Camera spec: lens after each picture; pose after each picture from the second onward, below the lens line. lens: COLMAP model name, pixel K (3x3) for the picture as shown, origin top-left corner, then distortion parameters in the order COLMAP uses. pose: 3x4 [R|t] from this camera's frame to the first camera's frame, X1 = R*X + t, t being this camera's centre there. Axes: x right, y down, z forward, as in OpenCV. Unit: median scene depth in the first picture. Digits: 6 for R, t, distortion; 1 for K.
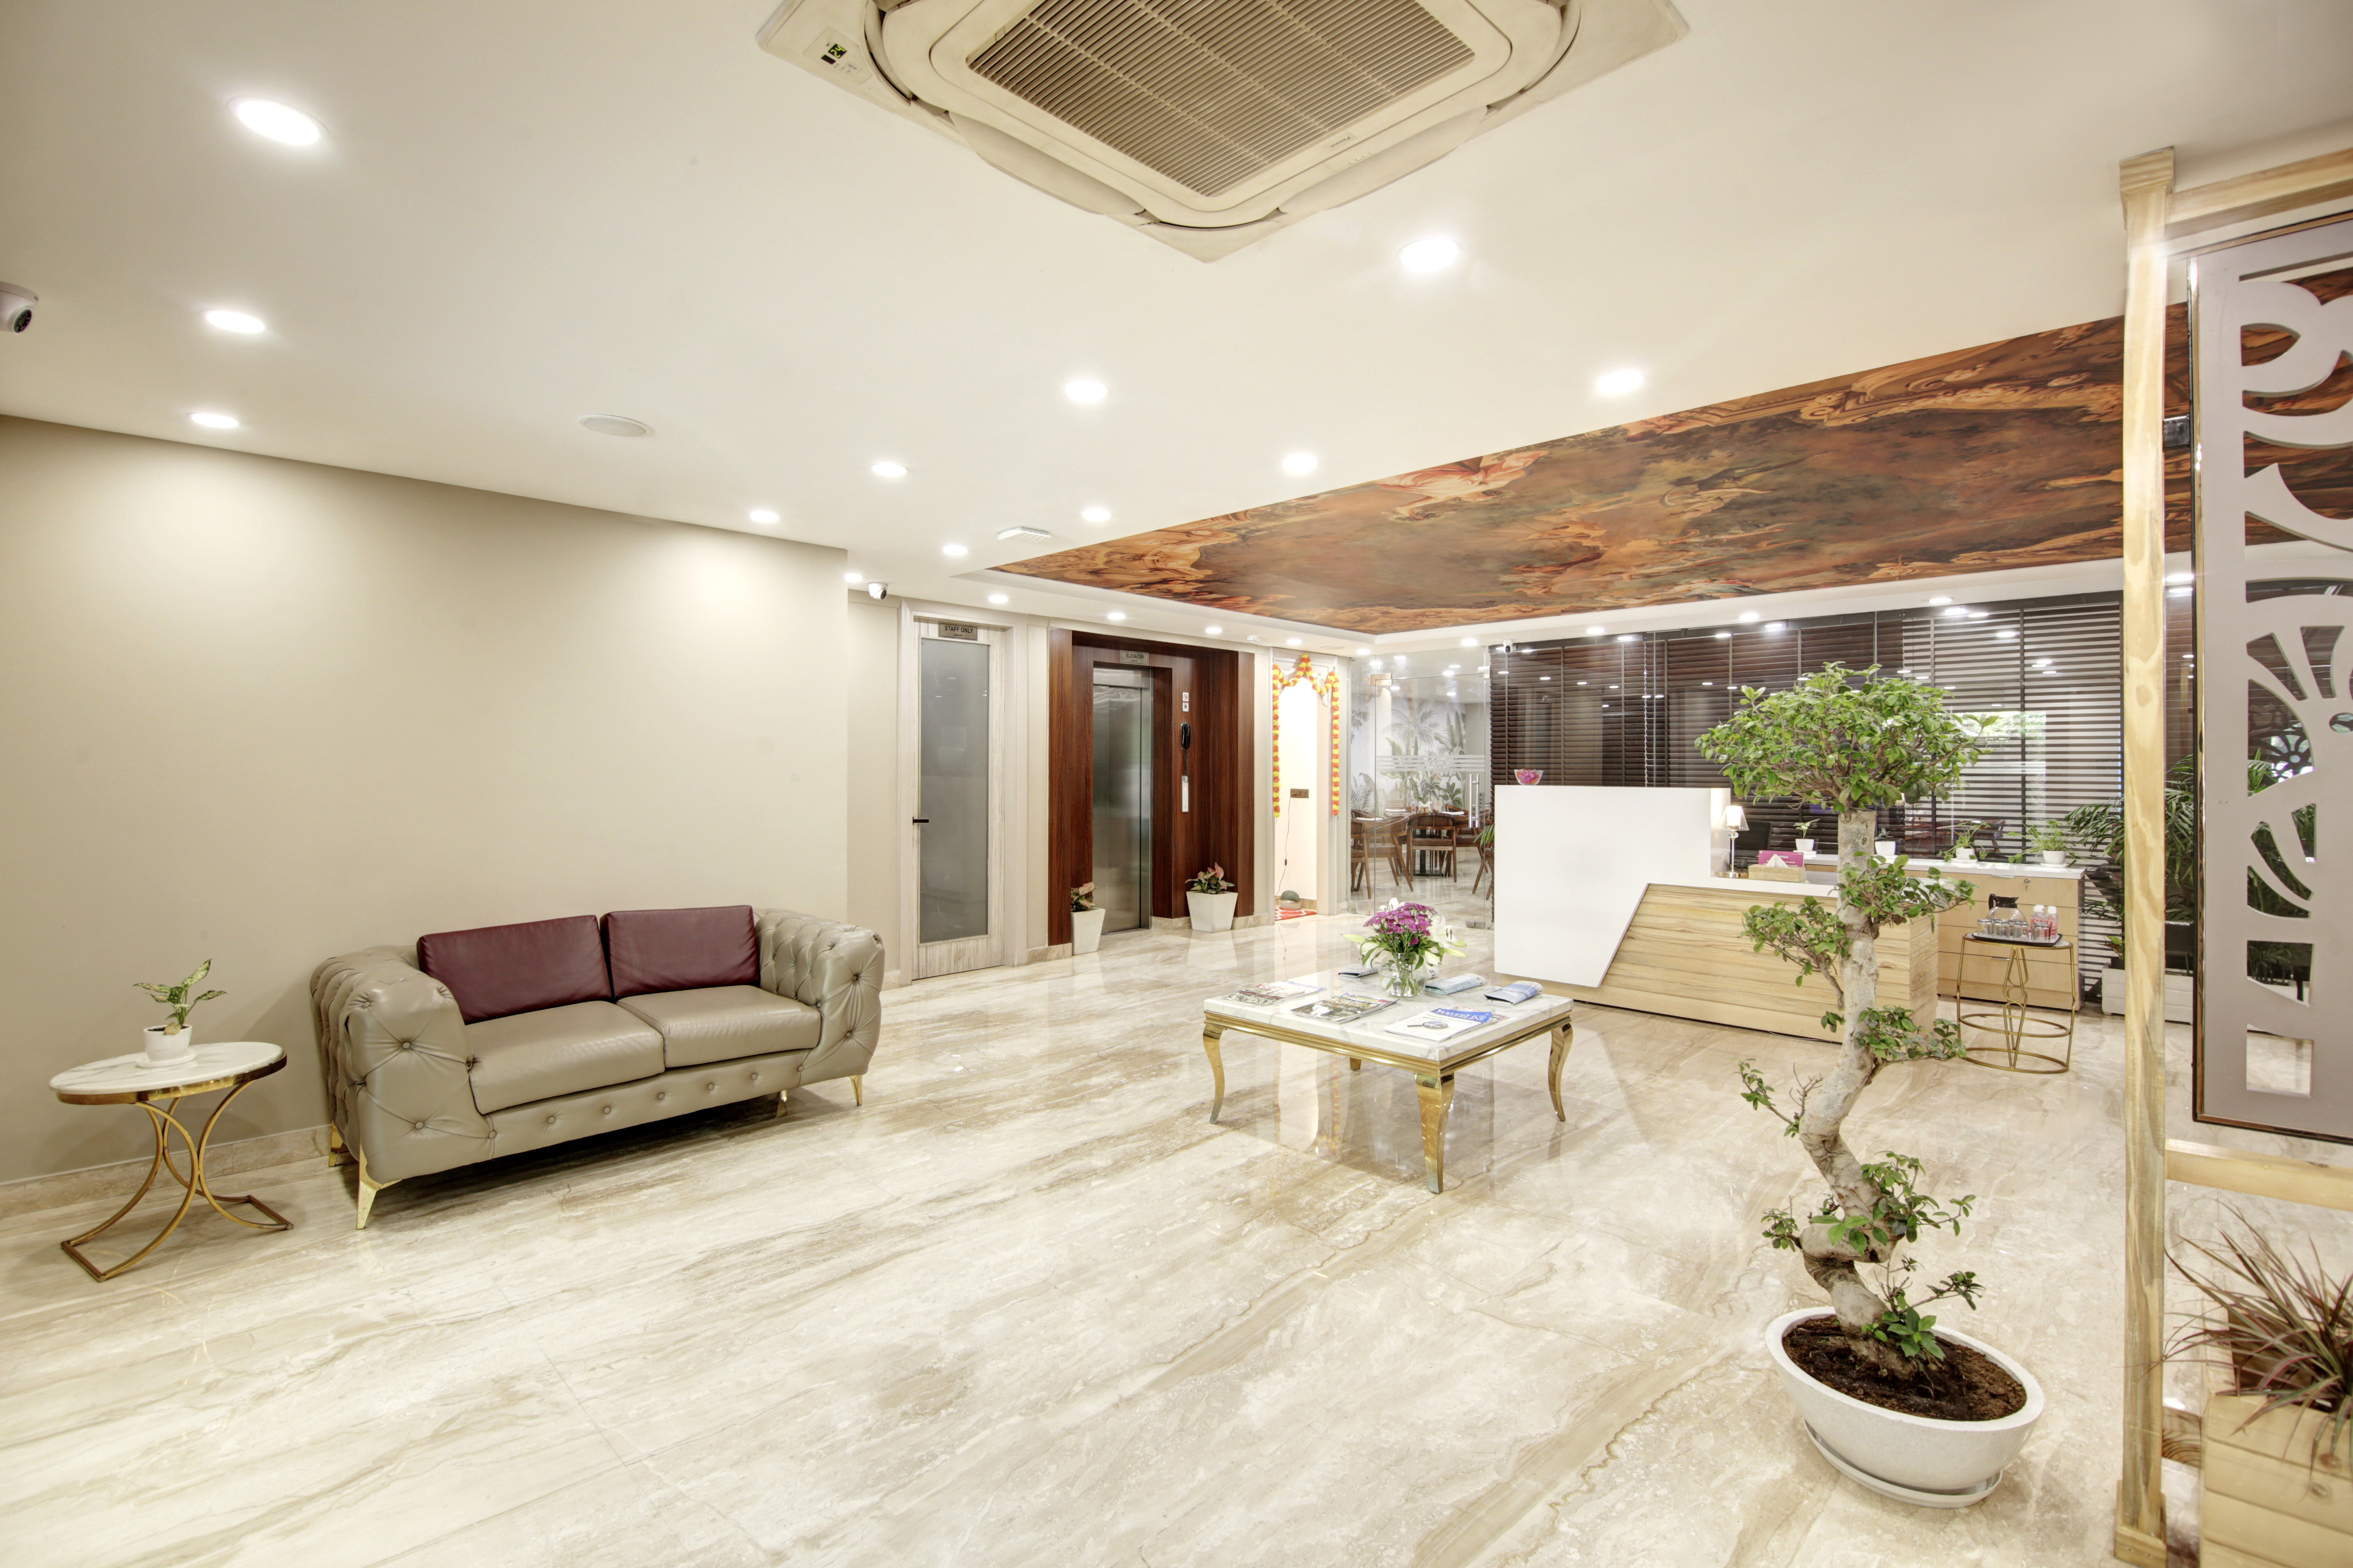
lens RADIAL K [[1041.8, 0, 1165.6], [0, 1041.8, 771.3], [0, 0, 1]] dist [-0.008523, -0.007572]
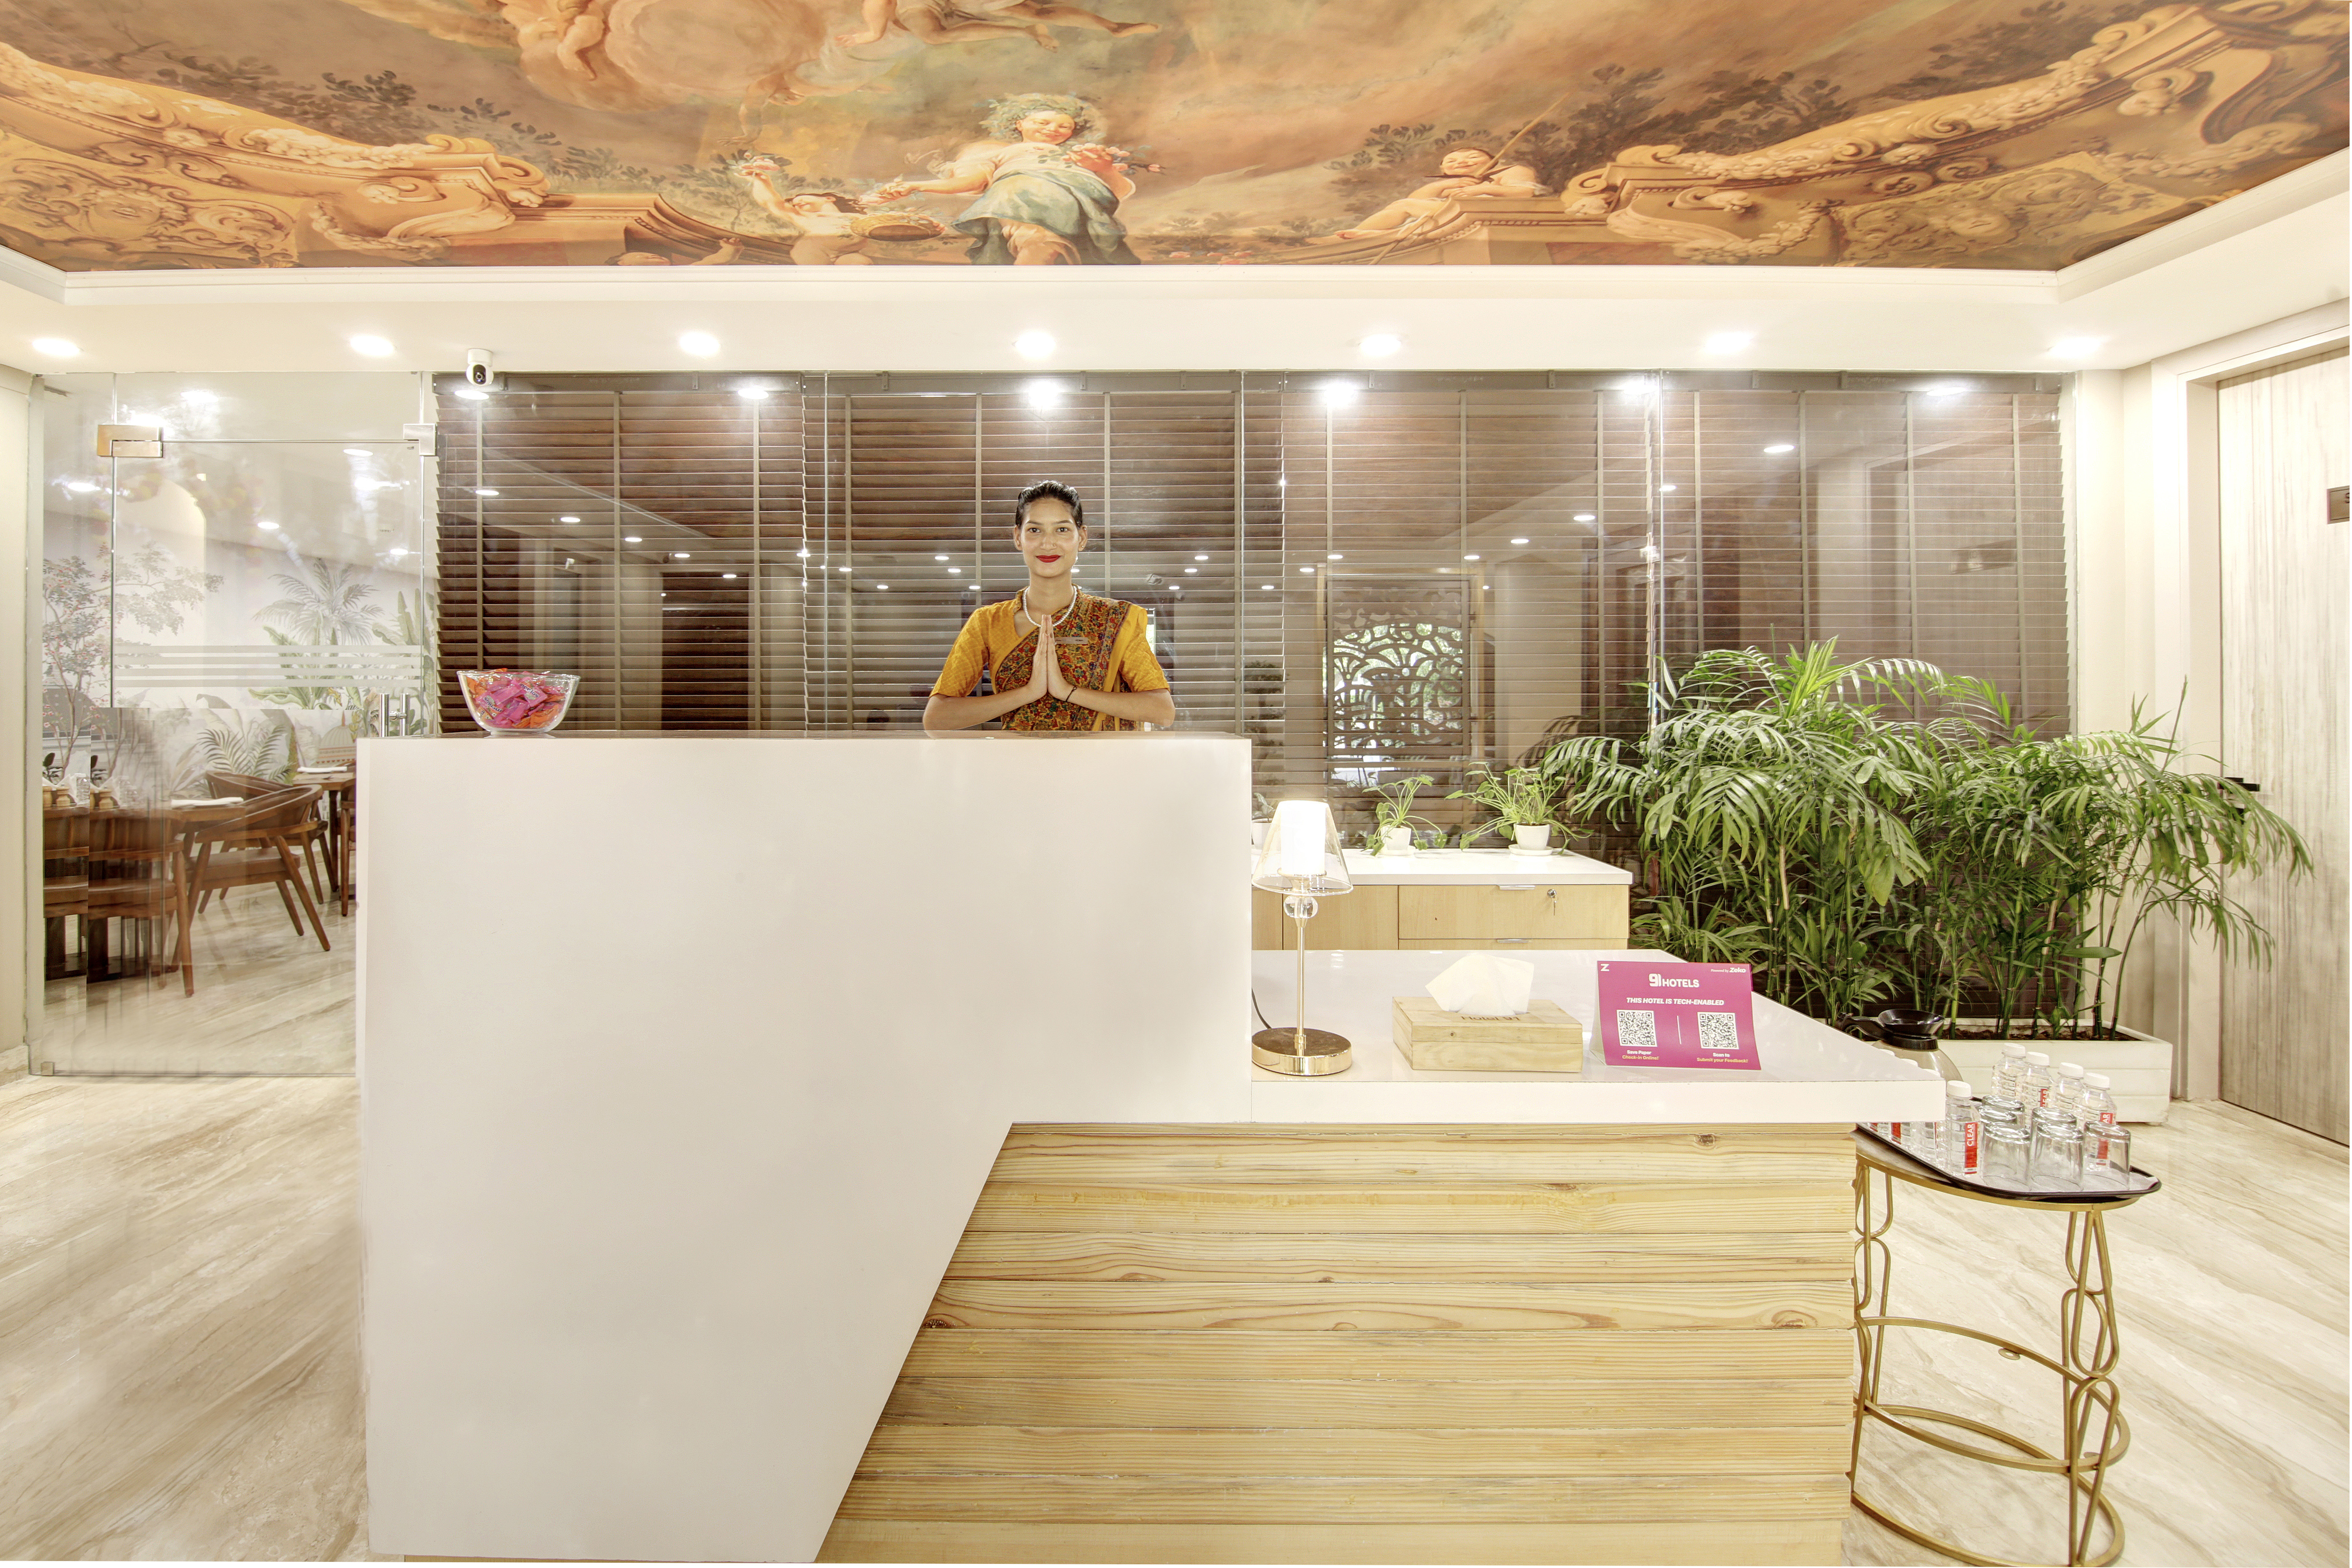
lens RADIAL K [[1120.6, 0, 1093.8], [0, 1120.6, 663.4], [0, 0, 1]] dist [-0.010098, -0.004706]
pose [[0.706816, 0.017525, 0.707180, 0.427192], [0.002187, 0.999634, -0.026958, 0.010299], [-0.707394, 0.020601, 0.706519, 1.165762]]
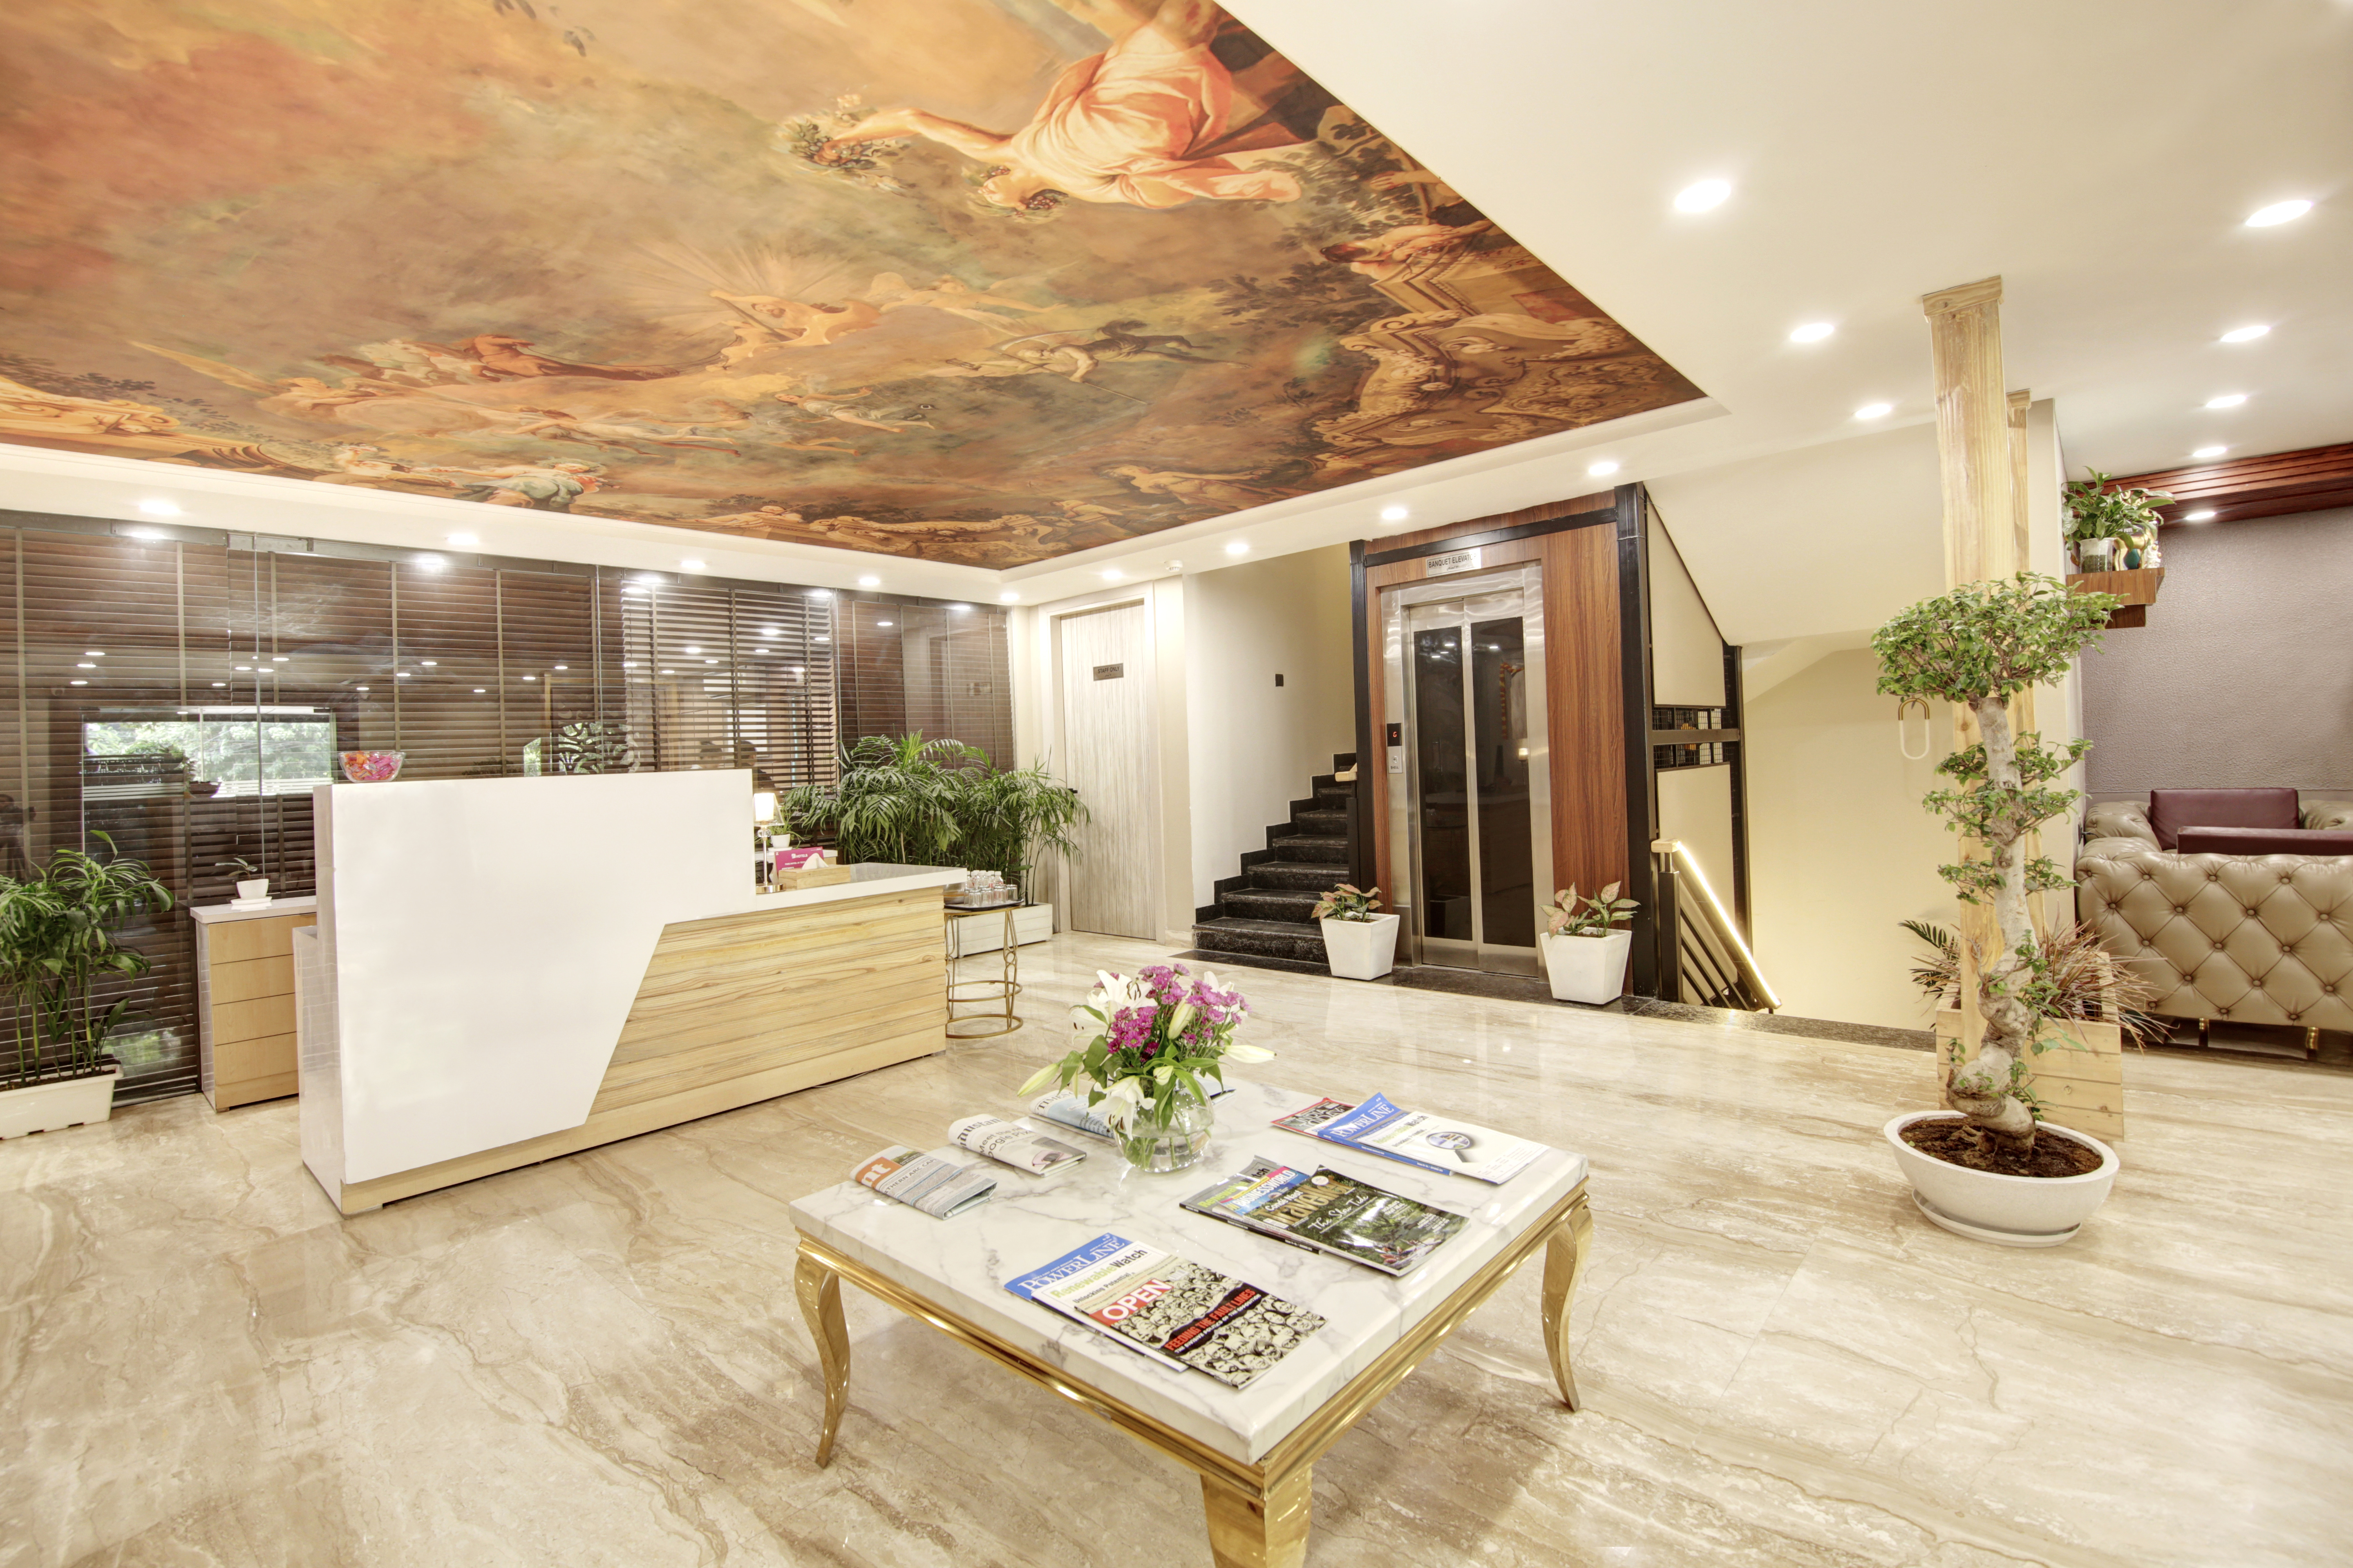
lens RADIAL K [[1041.1, 0, 1159.0], [0, 1041.1, 751.6], [0, 0, 1]] dist [-0.006816, -0.007388]
pose [[-0.045676, 0.008953, 0.998916, -0.256564], [0.049332, 0.998760, -0.006695, 0.033328], [-0.997737, 0.048973, -0.046061, 1.064674]]
